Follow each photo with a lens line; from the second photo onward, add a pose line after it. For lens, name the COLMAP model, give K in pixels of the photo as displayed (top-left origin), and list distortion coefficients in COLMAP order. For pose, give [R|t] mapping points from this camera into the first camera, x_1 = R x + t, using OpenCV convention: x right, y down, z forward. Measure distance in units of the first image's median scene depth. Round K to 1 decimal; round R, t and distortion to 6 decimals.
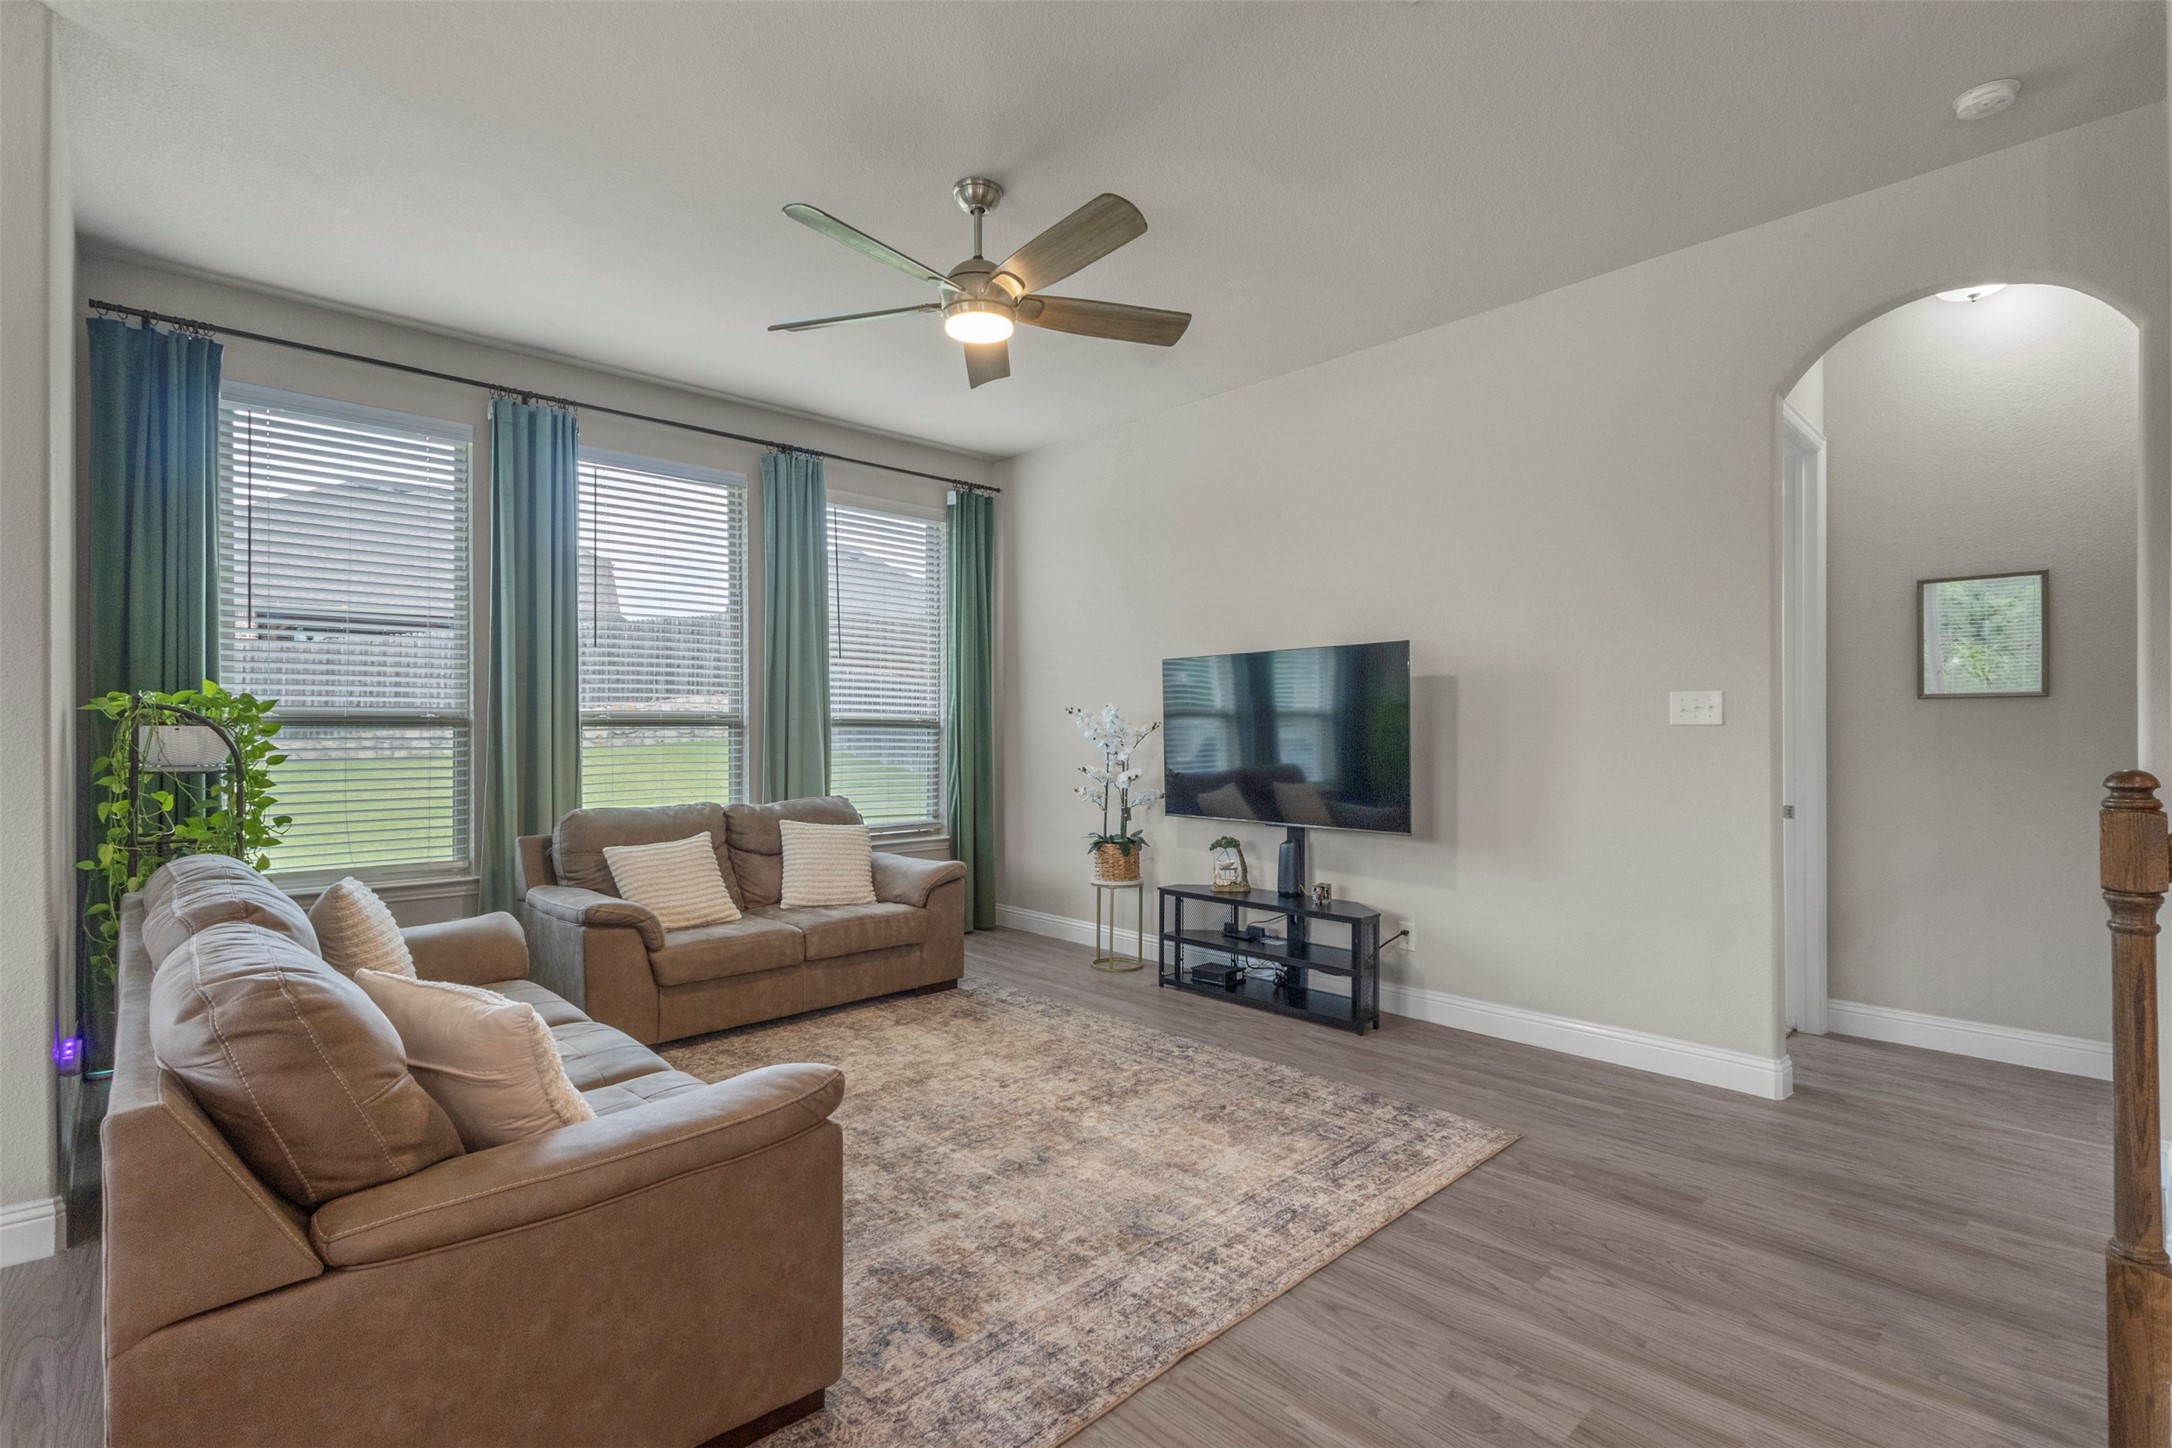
lens RADIAL K [[1006.7, 0, 1084.5], [0, 1006.7, 731.1], [0, 0, 1]] dist [0.002043, 0.001460]
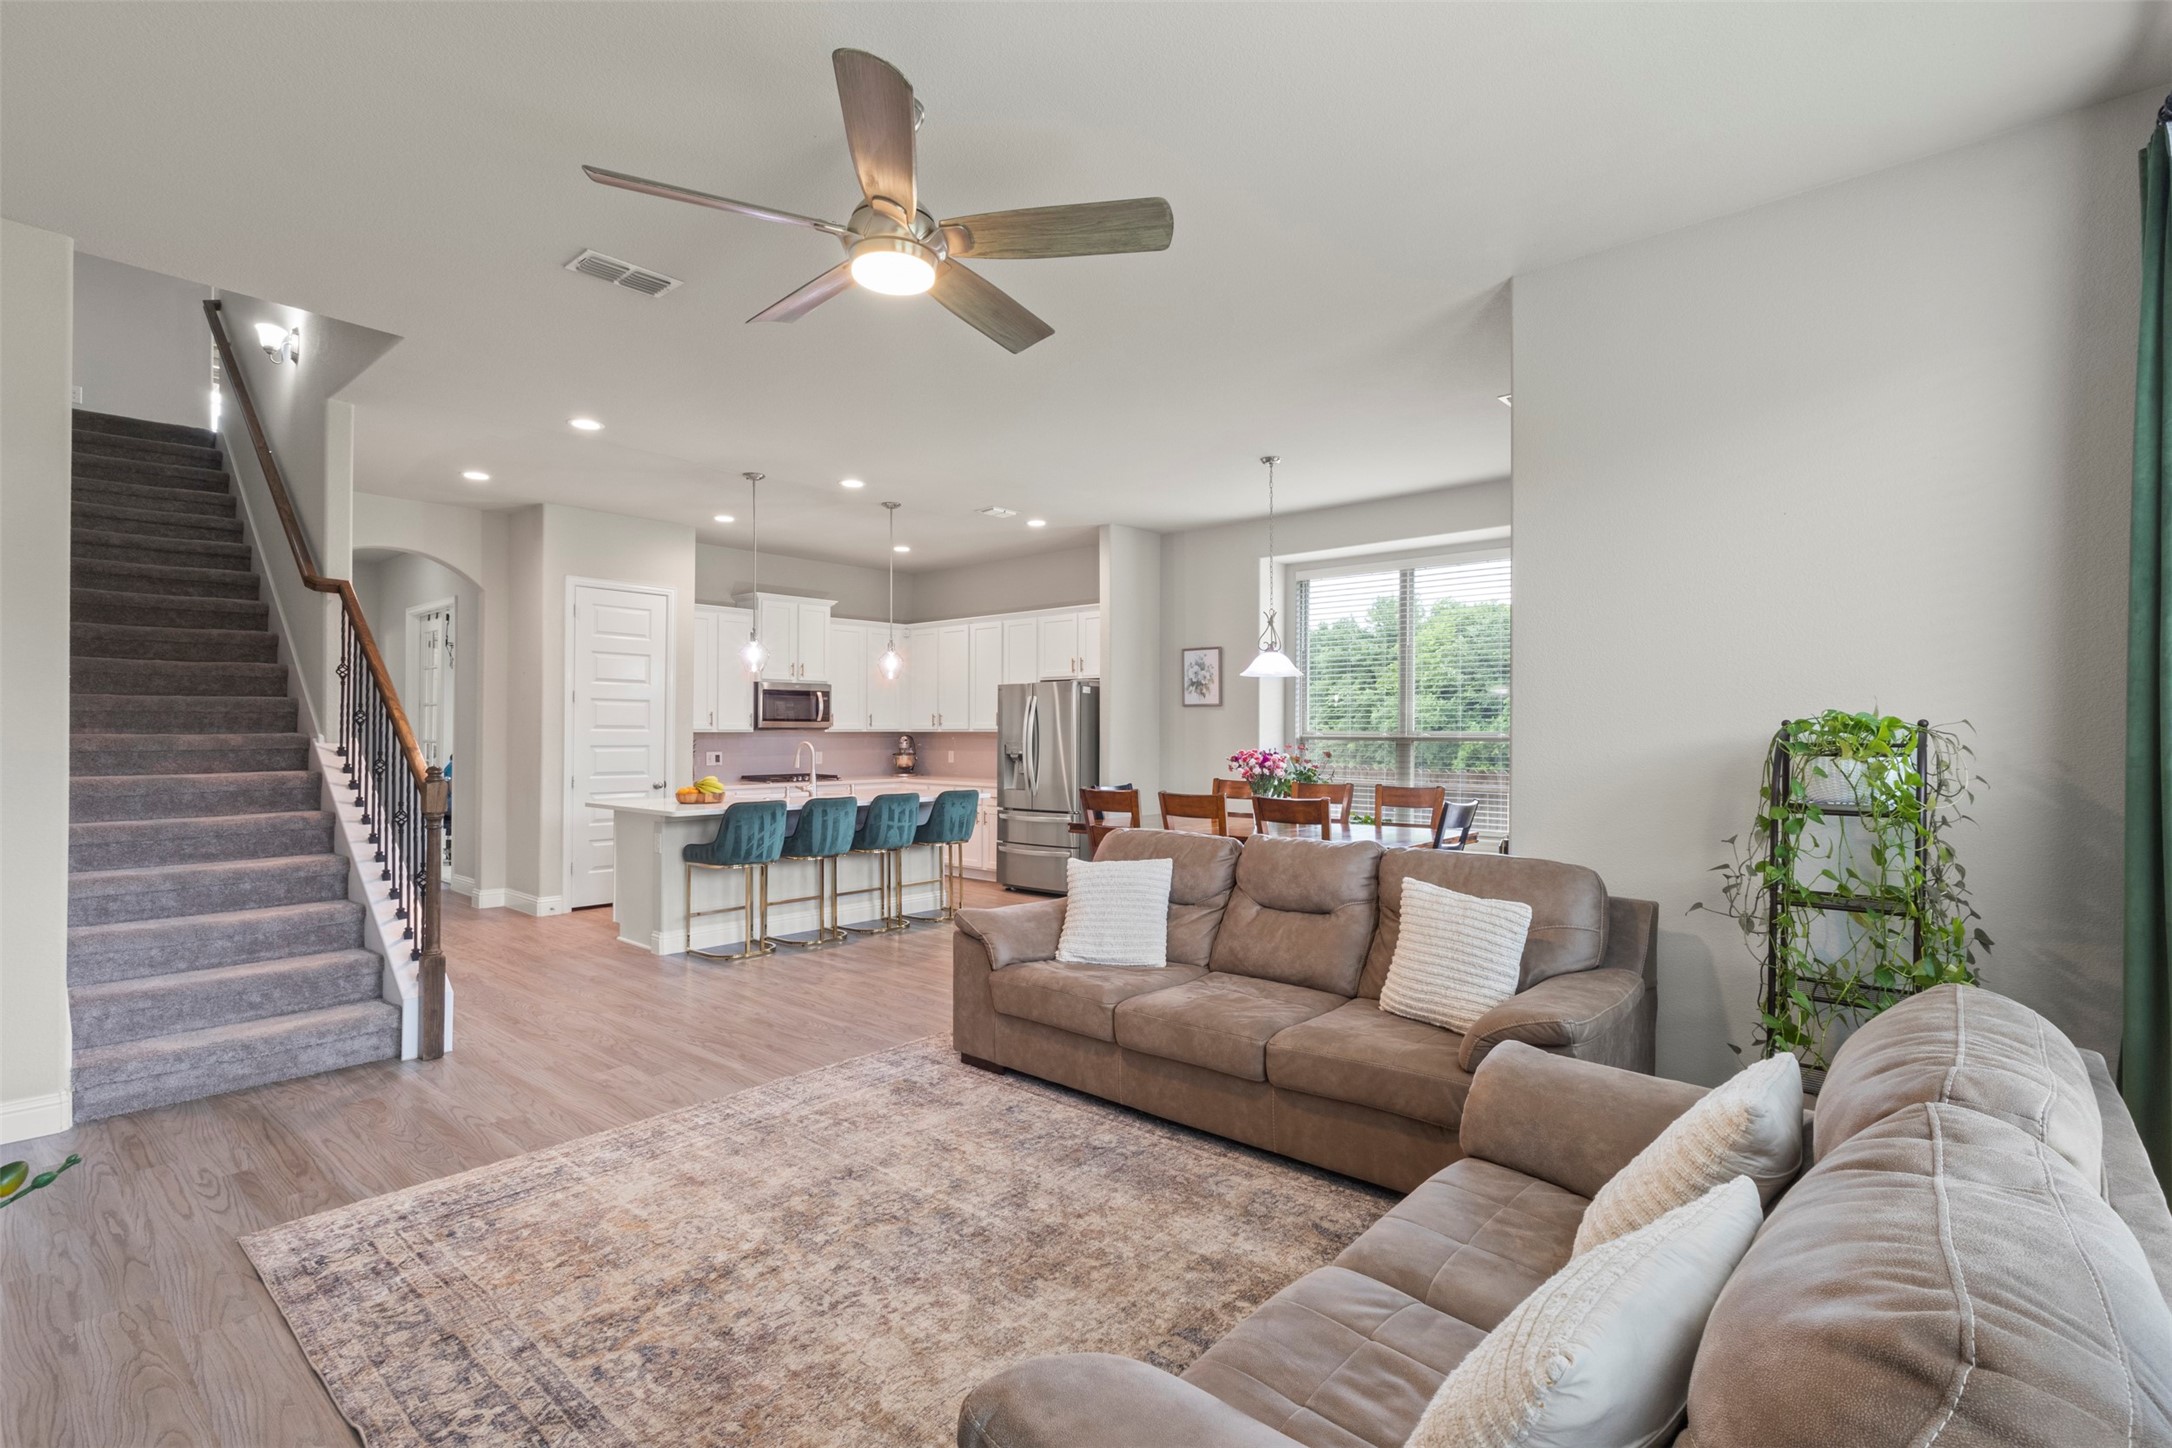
lens RADIAL K [[1006.7, 0, 1072.0], [0, 1006.7, 729.0], [0, 0, 1]] dist [0.002043, 0.001460]
pose [[-0.996962, -0.002034, -0.077858, -0.162865], [-0.001538, 0.999978, -0.006437, -0.016395], [0.077870, -0.006298, -0.996944, 1.596568]]
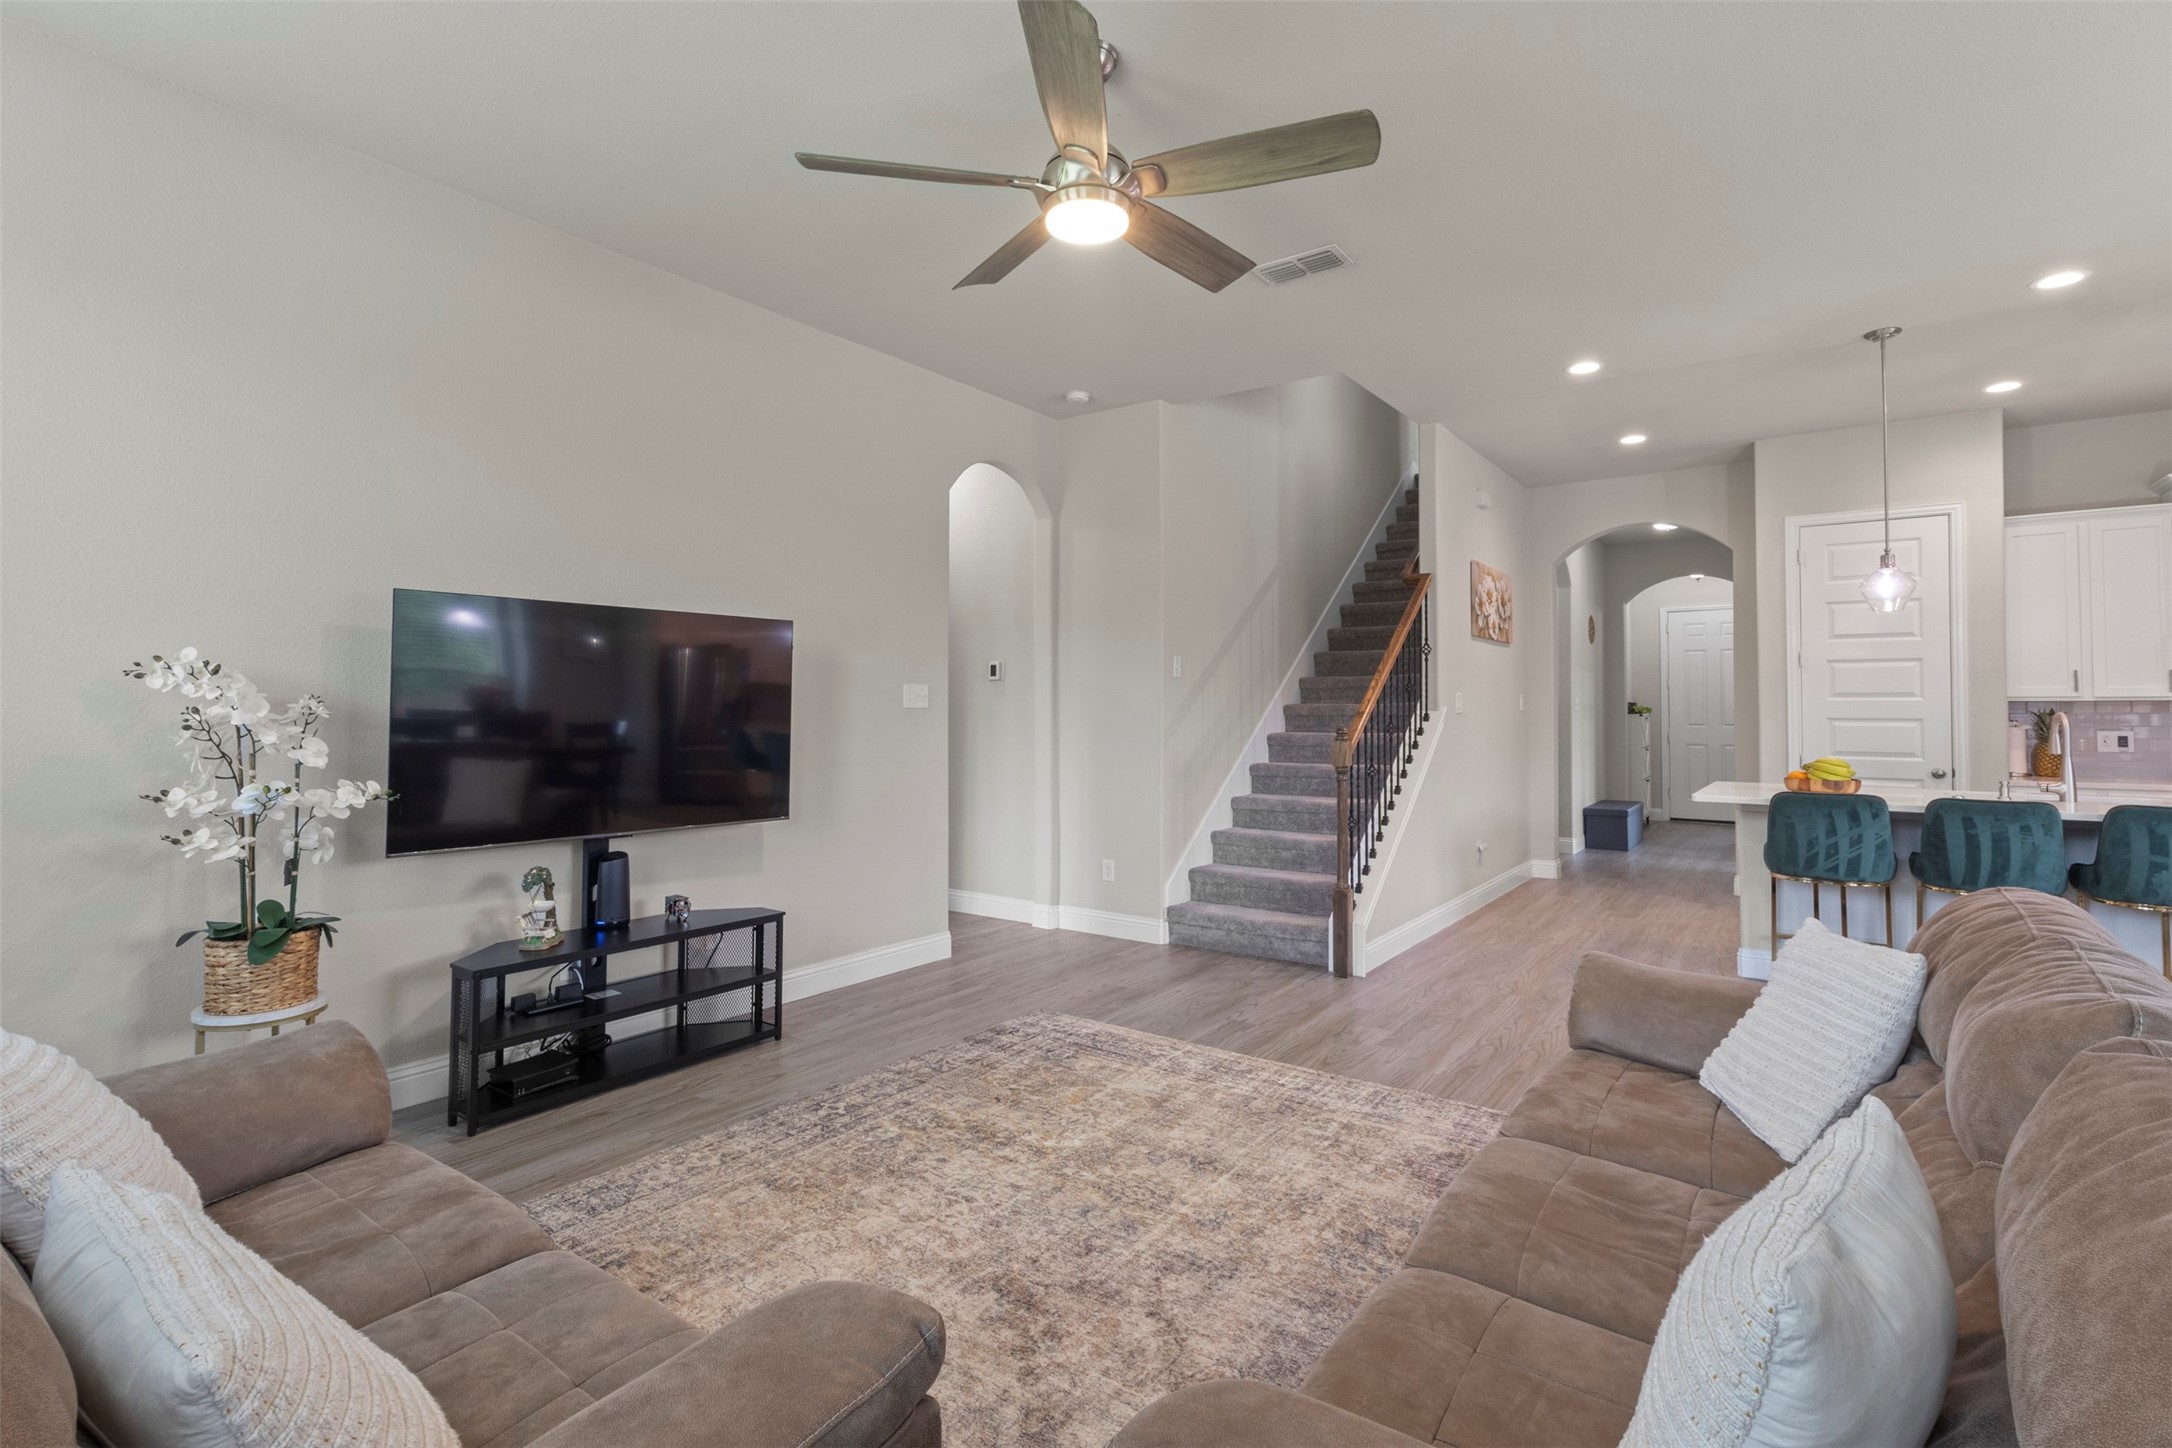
lens RADIAL K [[1006.7, 0, 1076.4], [0, 1006.7, 690.9], [0, 0, 1]] dist [0.002043, 0.001460]
pose [[-0.171685, 0.021343, 0.984921, -0.780823], [-0.002632, 0.999752, -0.022123, 0.000025], [-0.985148, -0.006391, -0.171586, 1.000121]]
